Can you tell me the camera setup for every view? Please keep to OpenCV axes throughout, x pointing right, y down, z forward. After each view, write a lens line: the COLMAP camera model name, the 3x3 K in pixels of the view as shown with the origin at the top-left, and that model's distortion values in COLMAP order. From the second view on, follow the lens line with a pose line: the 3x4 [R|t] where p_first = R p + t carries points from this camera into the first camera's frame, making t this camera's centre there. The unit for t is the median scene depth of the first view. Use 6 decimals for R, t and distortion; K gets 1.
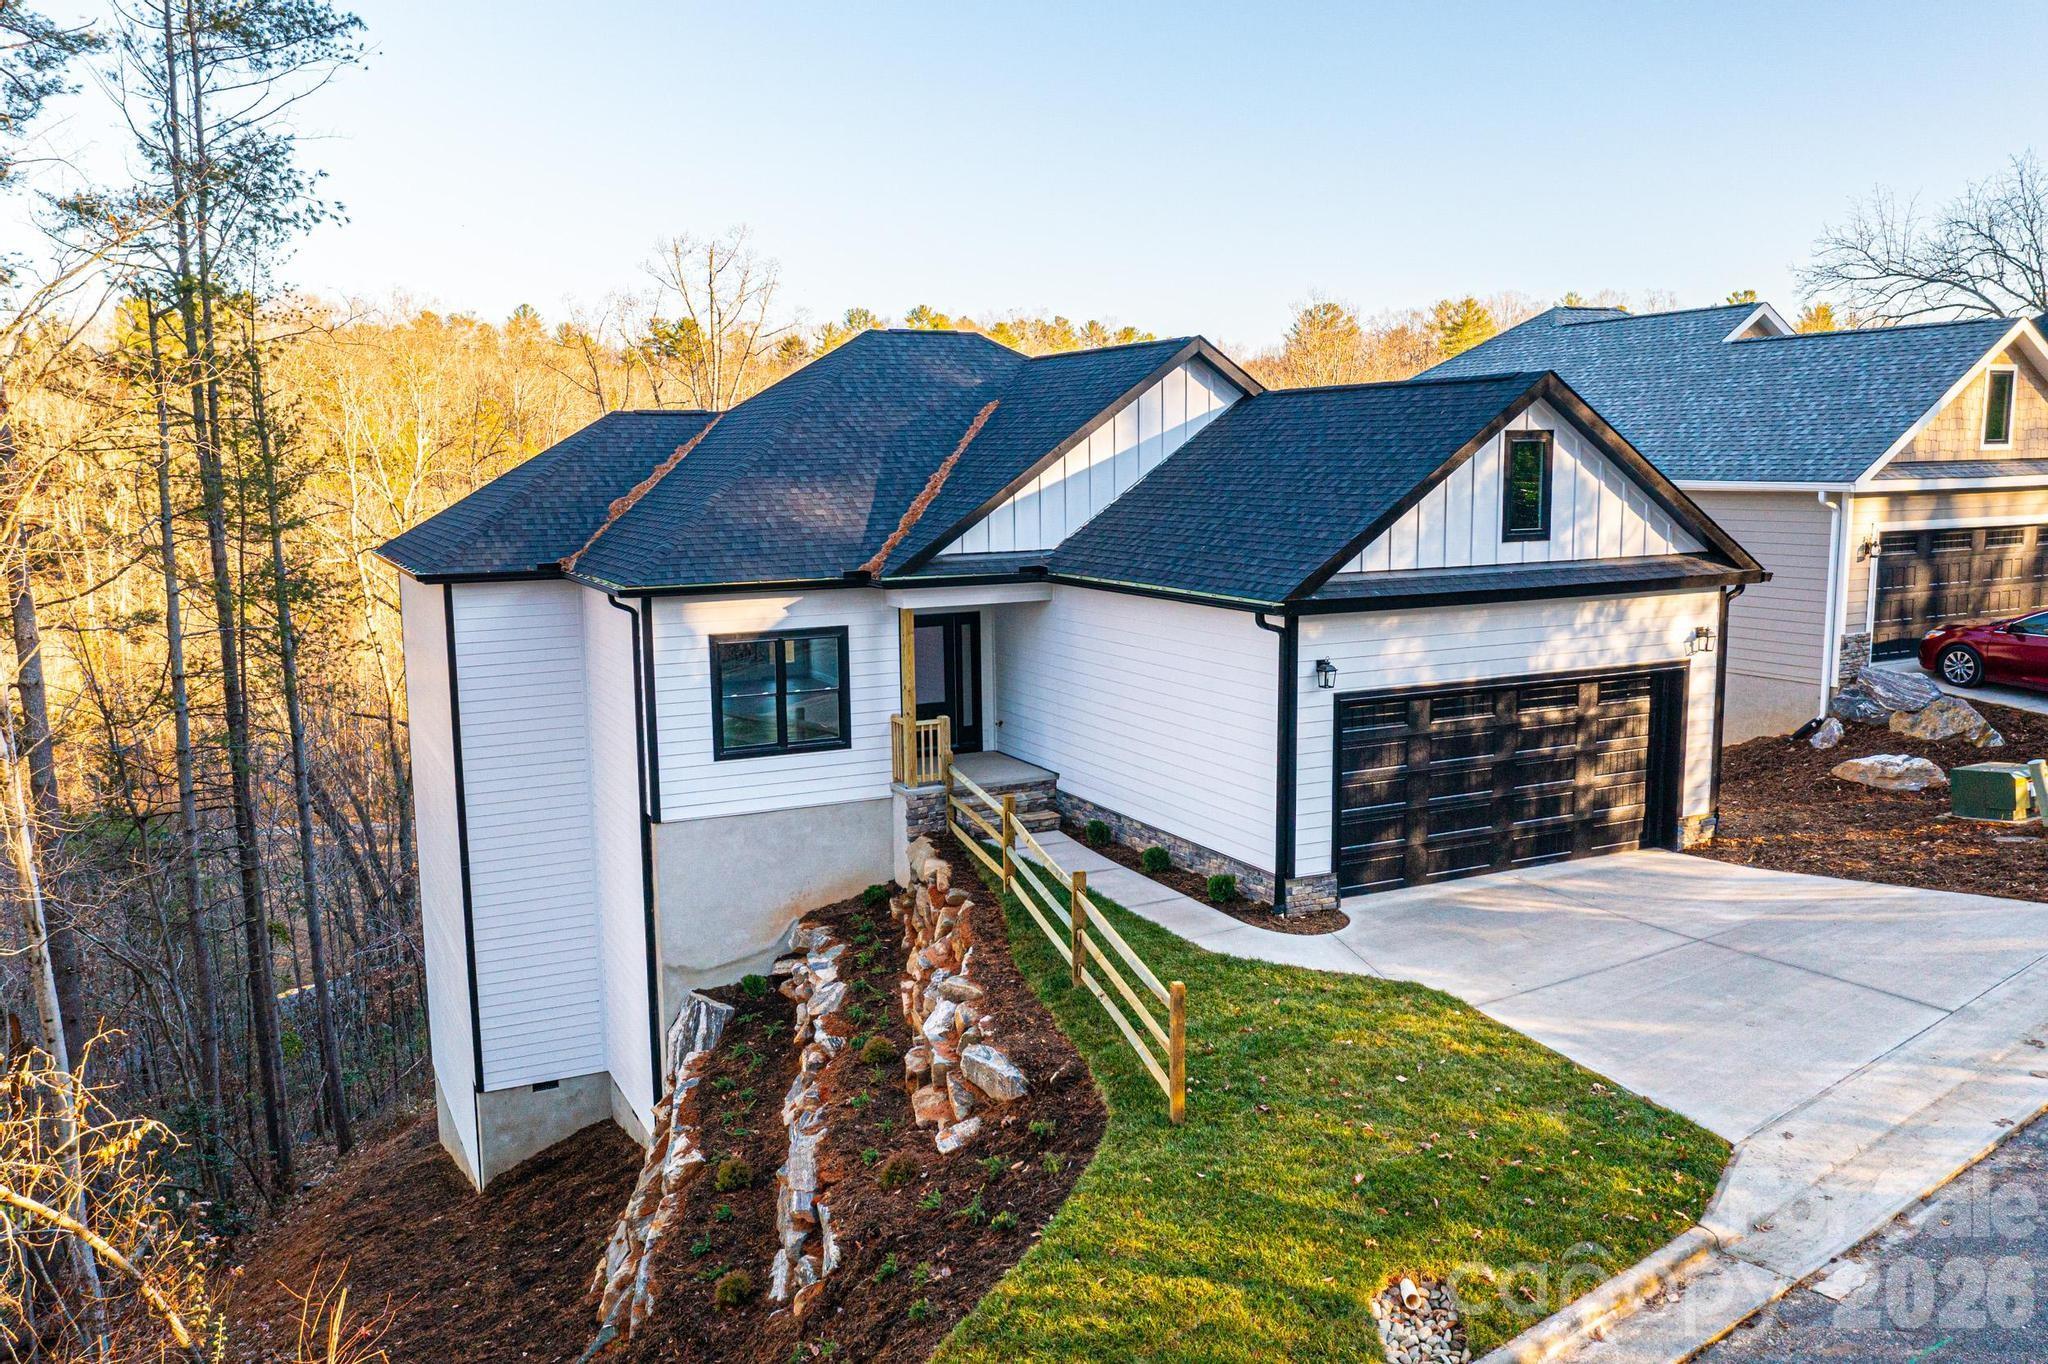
lens RADIAL K [[1599.2, 0, 1024.0], [0, 1599.2, 682.0], [0, 0, 1]] dist [-0.028270, 0.071612]
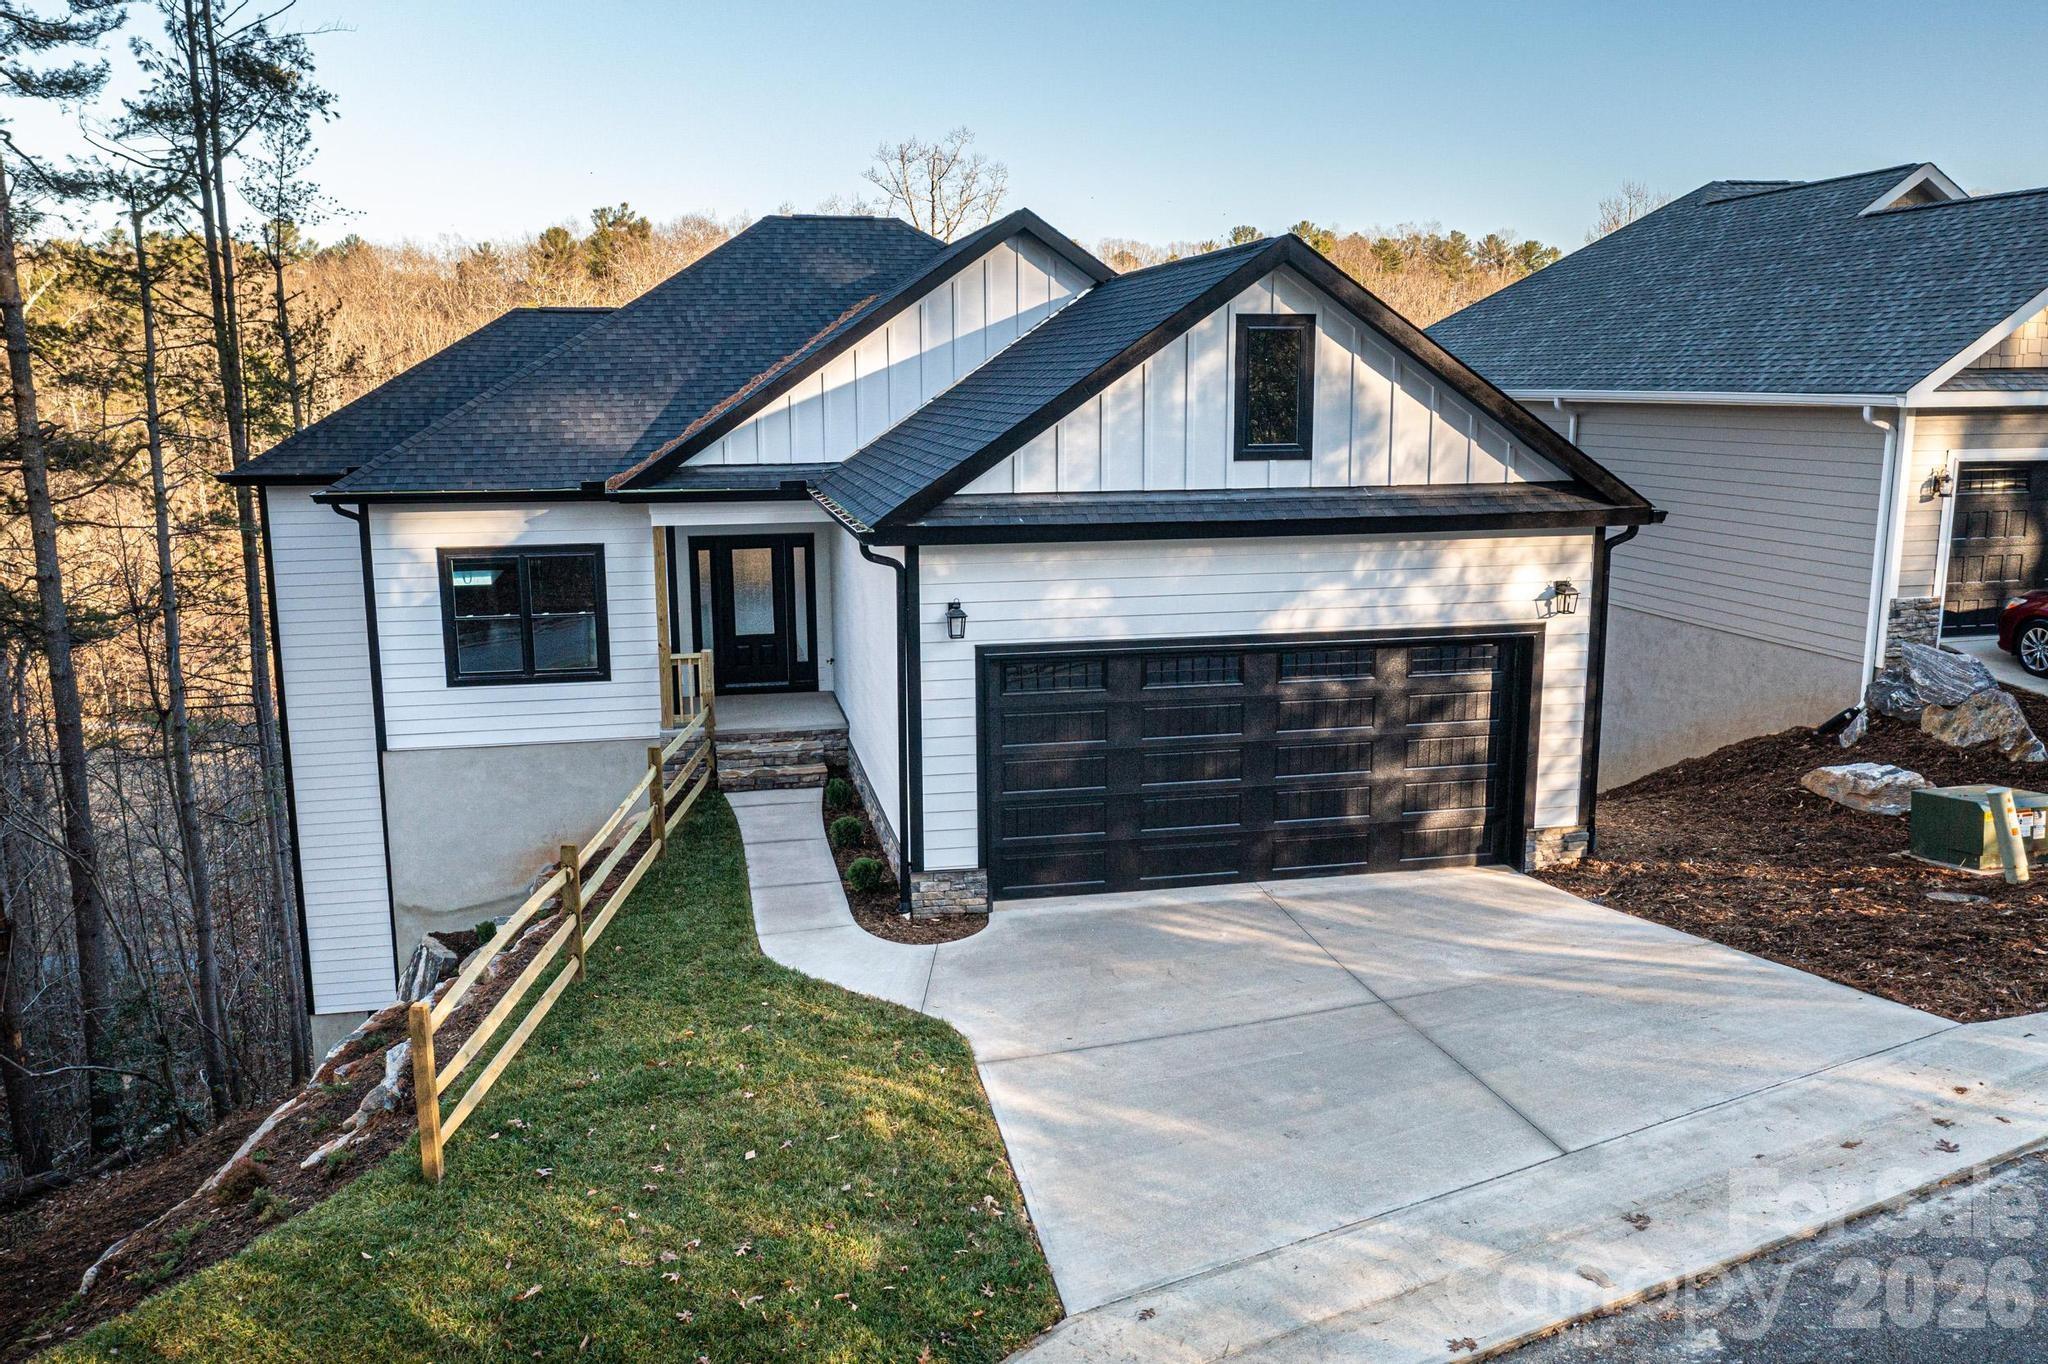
lens RADIAL K [[1599.2, 0, 1024.0], [0, 1599.2, 682.0], [0, 0, 1]] dist [-0.028270, 0.071612]
pose [[0.968996, 0.052900, -0.241345, 0.368467], [-0.041500, 0.997780, 0.052078, -0.015643], [0.243565, -0.040448, 0.969041, 0.208039]]
